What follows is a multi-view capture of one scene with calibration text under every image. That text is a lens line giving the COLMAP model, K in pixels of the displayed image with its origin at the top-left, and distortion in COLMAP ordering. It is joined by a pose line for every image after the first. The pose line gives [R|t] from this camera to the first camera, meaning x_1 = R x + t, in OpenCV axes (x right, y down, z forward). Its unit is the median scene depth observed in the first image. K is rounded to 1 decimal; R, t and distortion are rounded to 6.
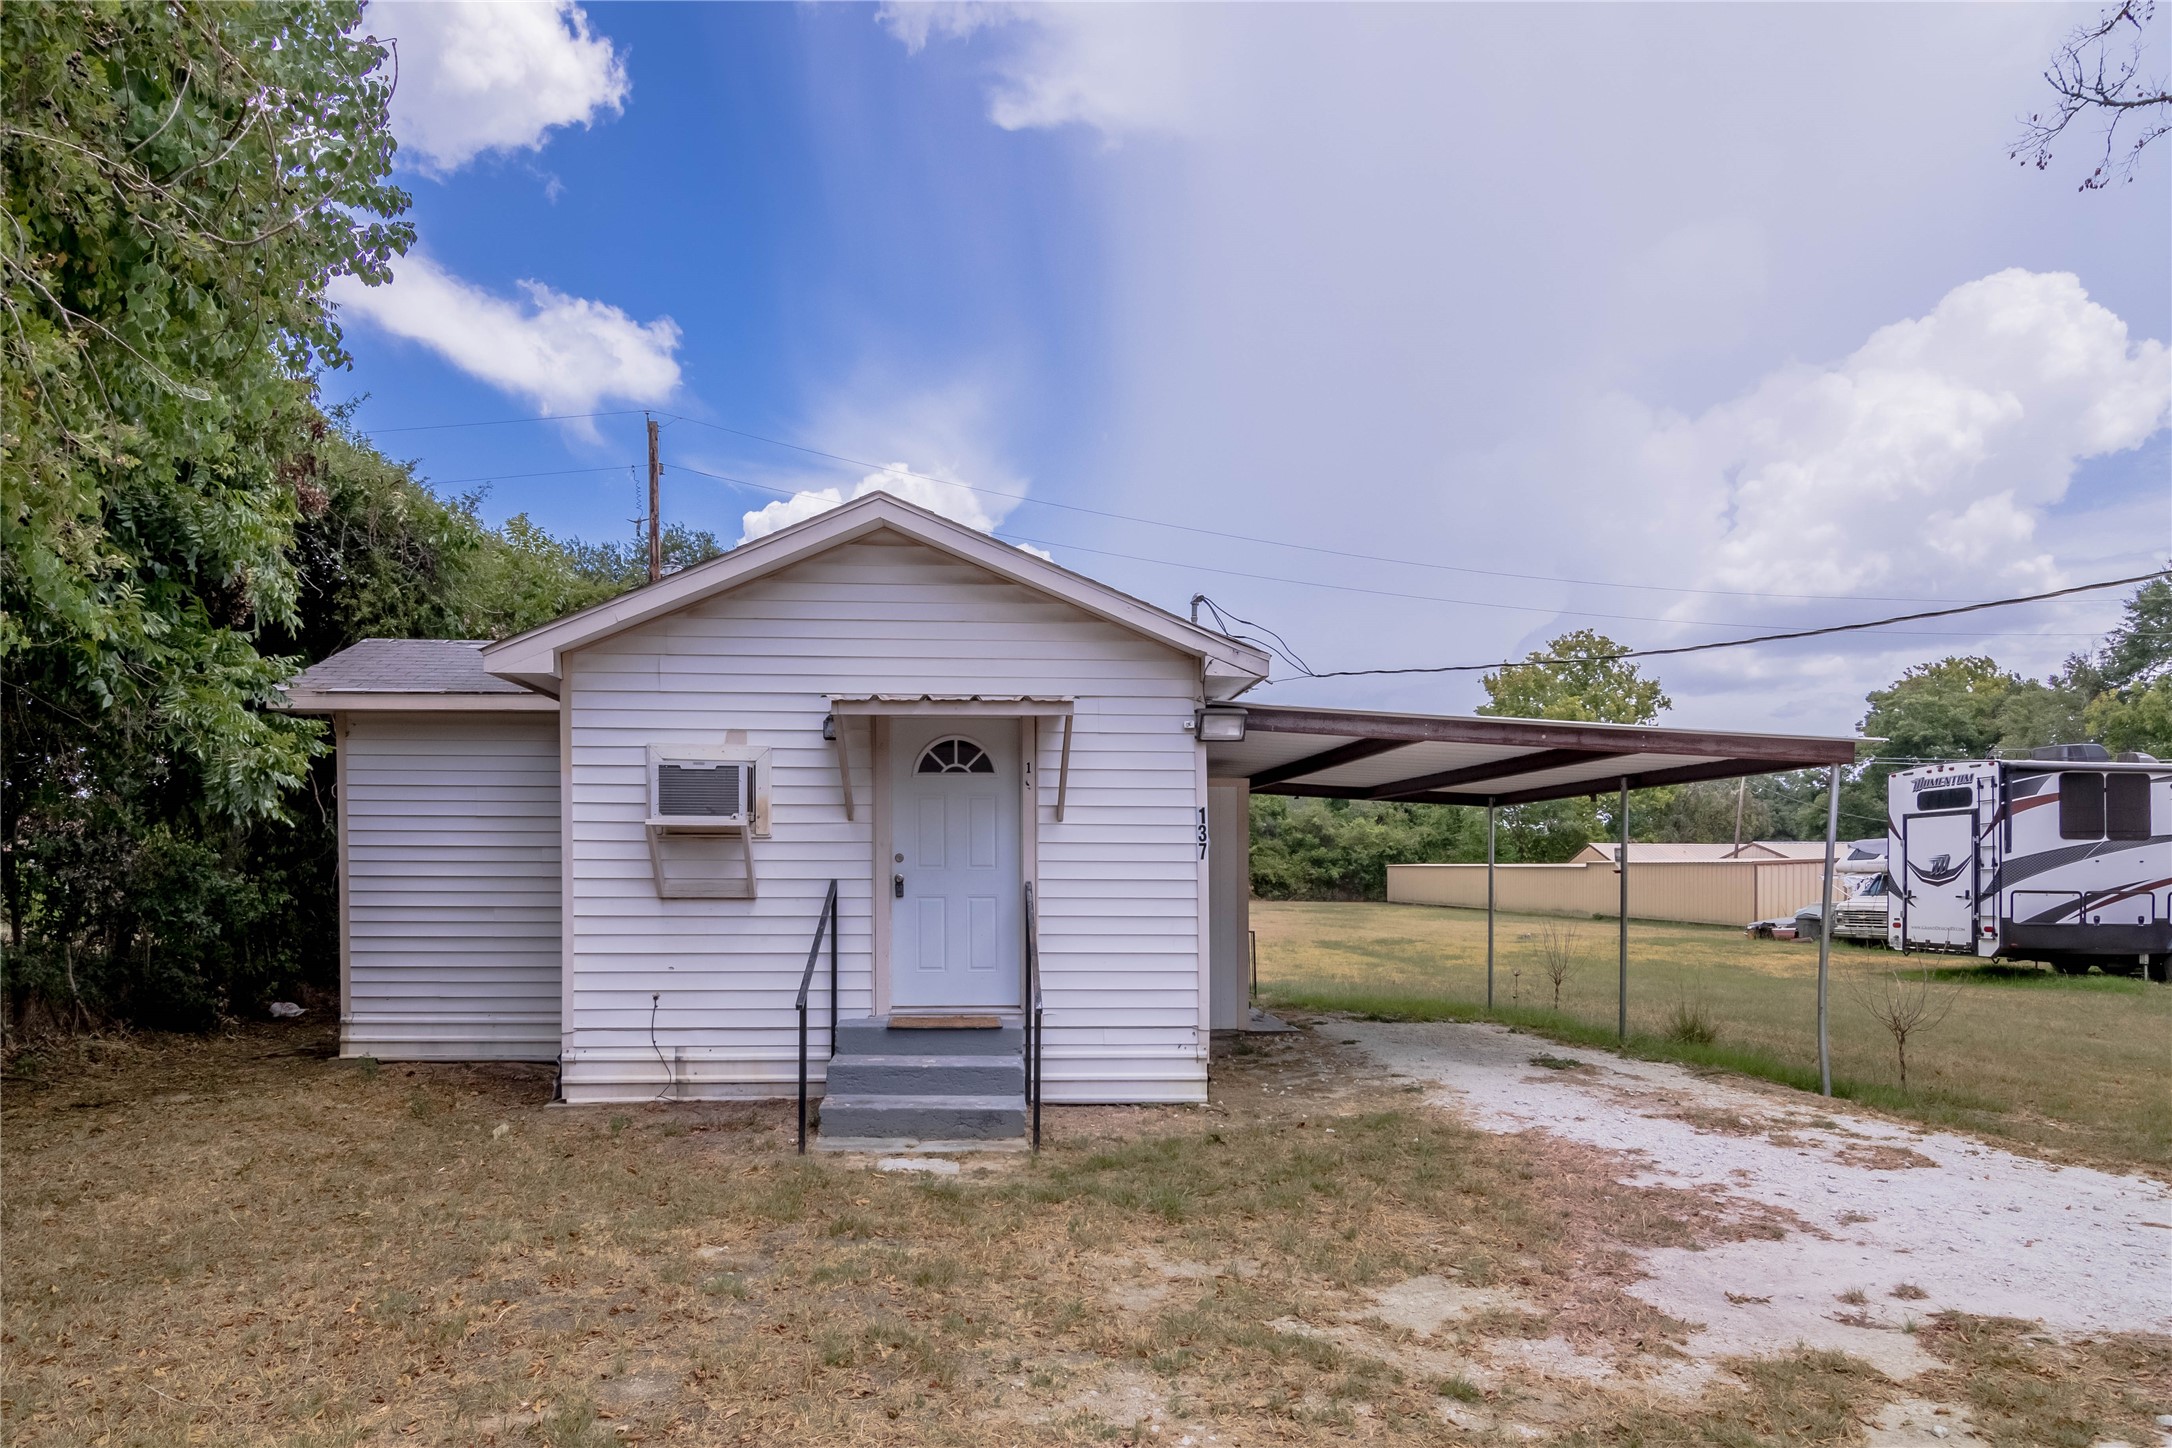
lens RADIAL K [[1217.6, 0, 1081.9], [0, 1217.6, 869.8], [0, 0, 1]] dist [-0.008186, -0.000314]
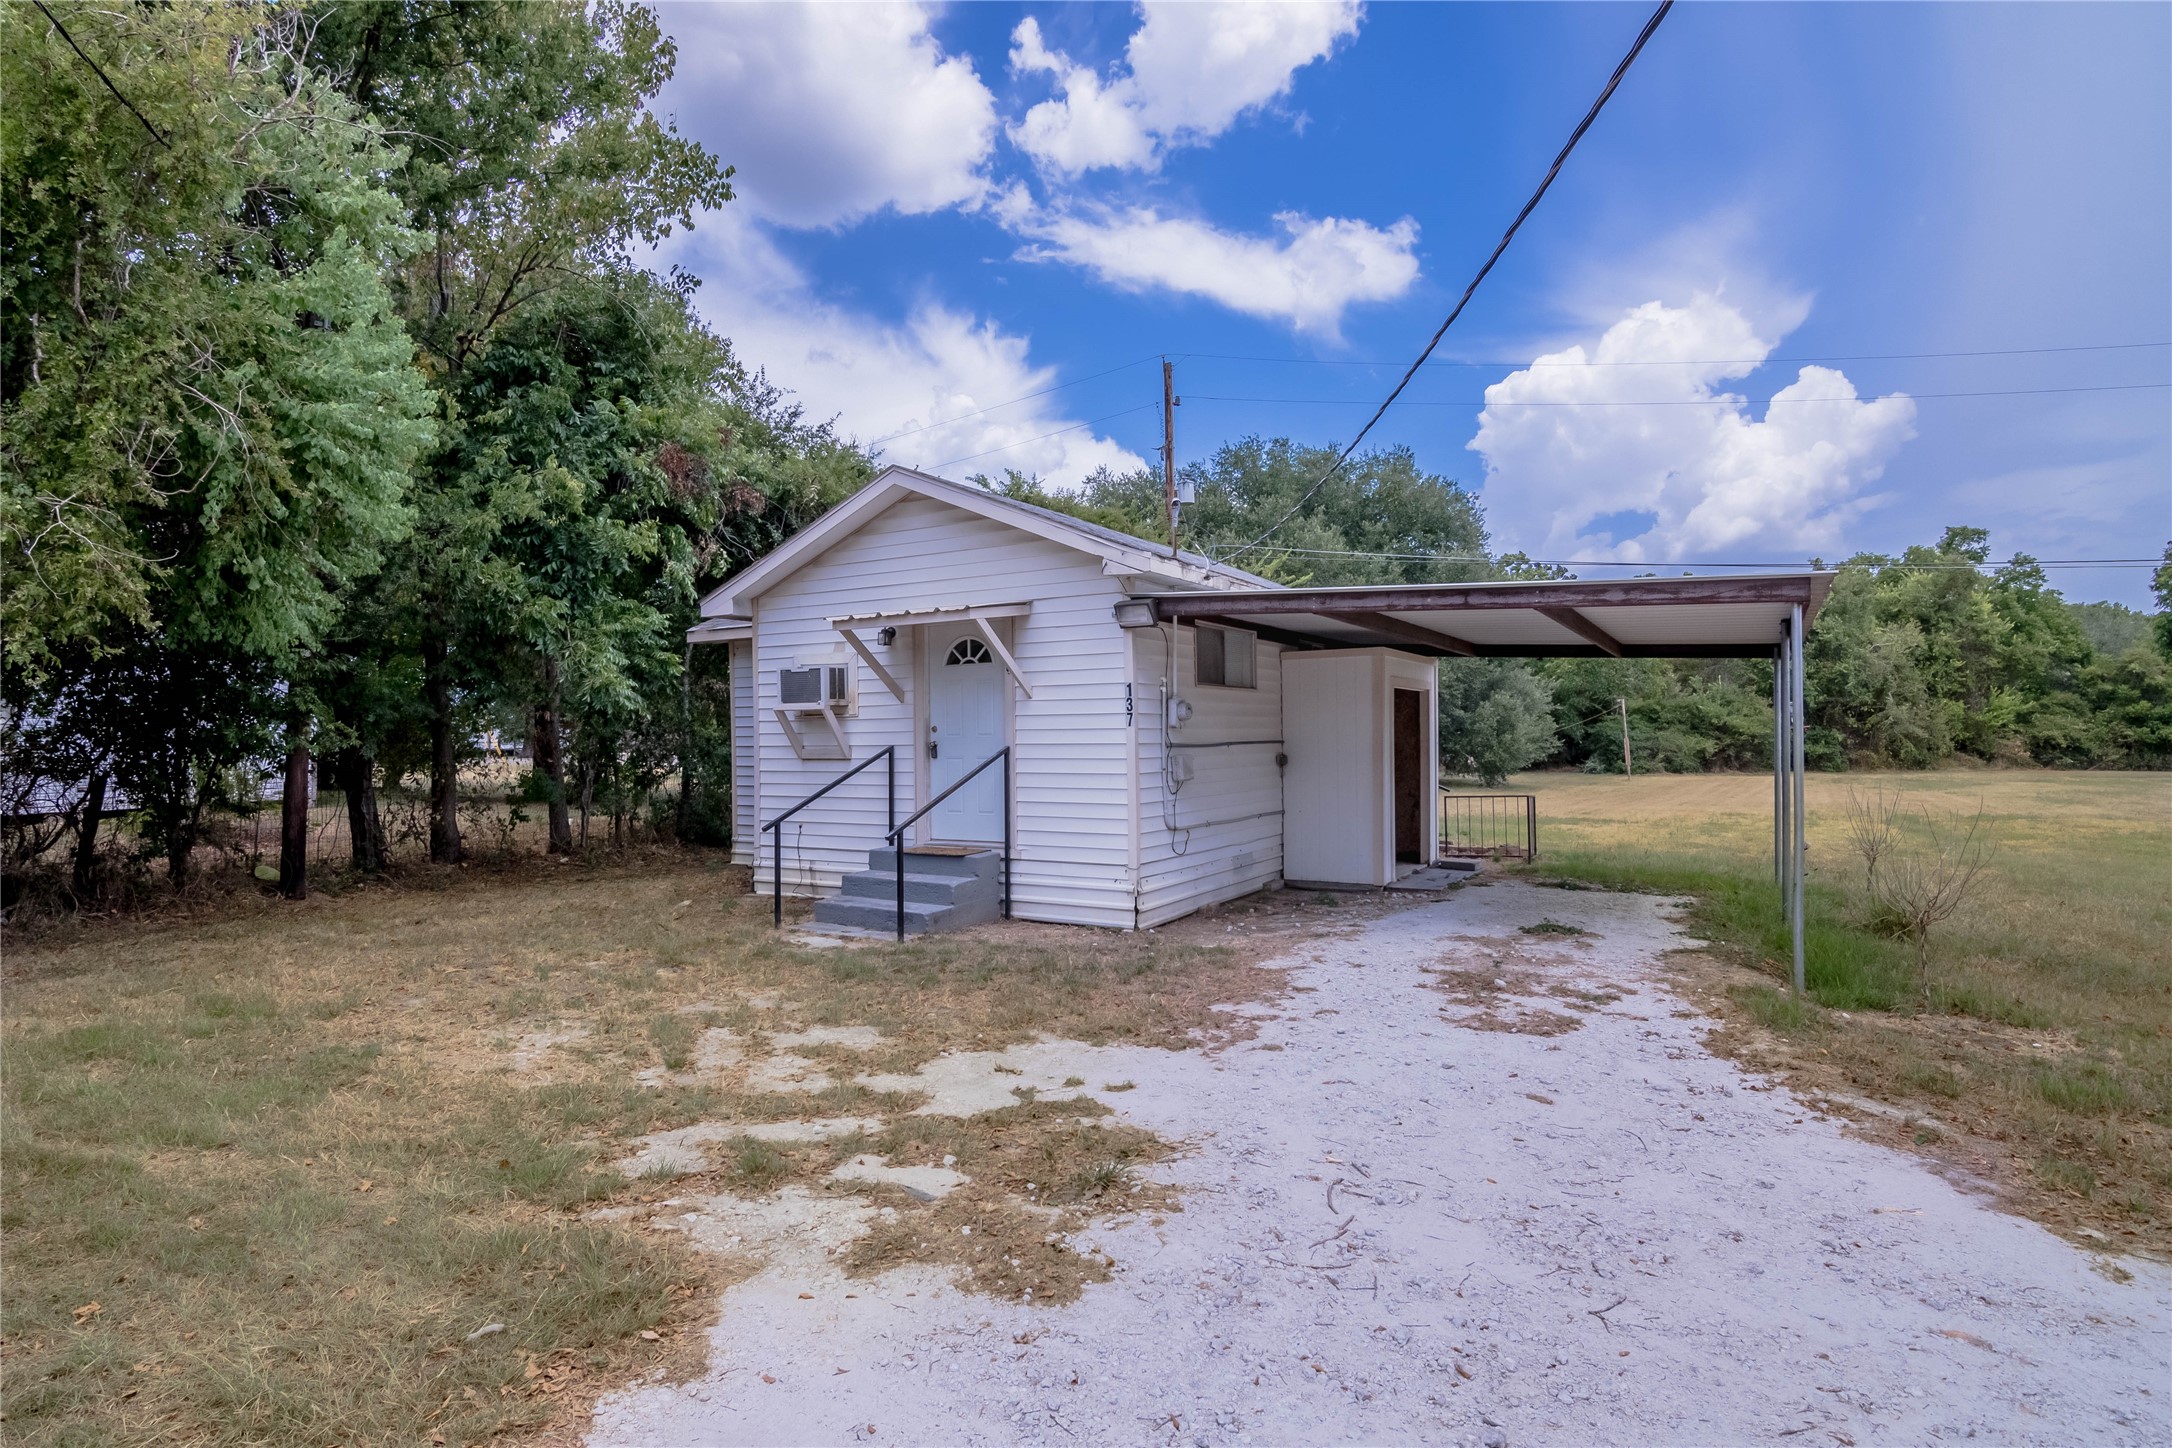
lens RADIAL K [[1184.3, 0, 1086.0], [0, 1184.3, 724.0], [0, 0, 1]] dist [-0.008319, -0.001253]
pose [[0.820627, -0.018408, -0.571167, 0.735570], [0.011169, 0.999807, -0.016176, 0.007468], [0.571354, 0.006895, 0.820674, 0.016443]]
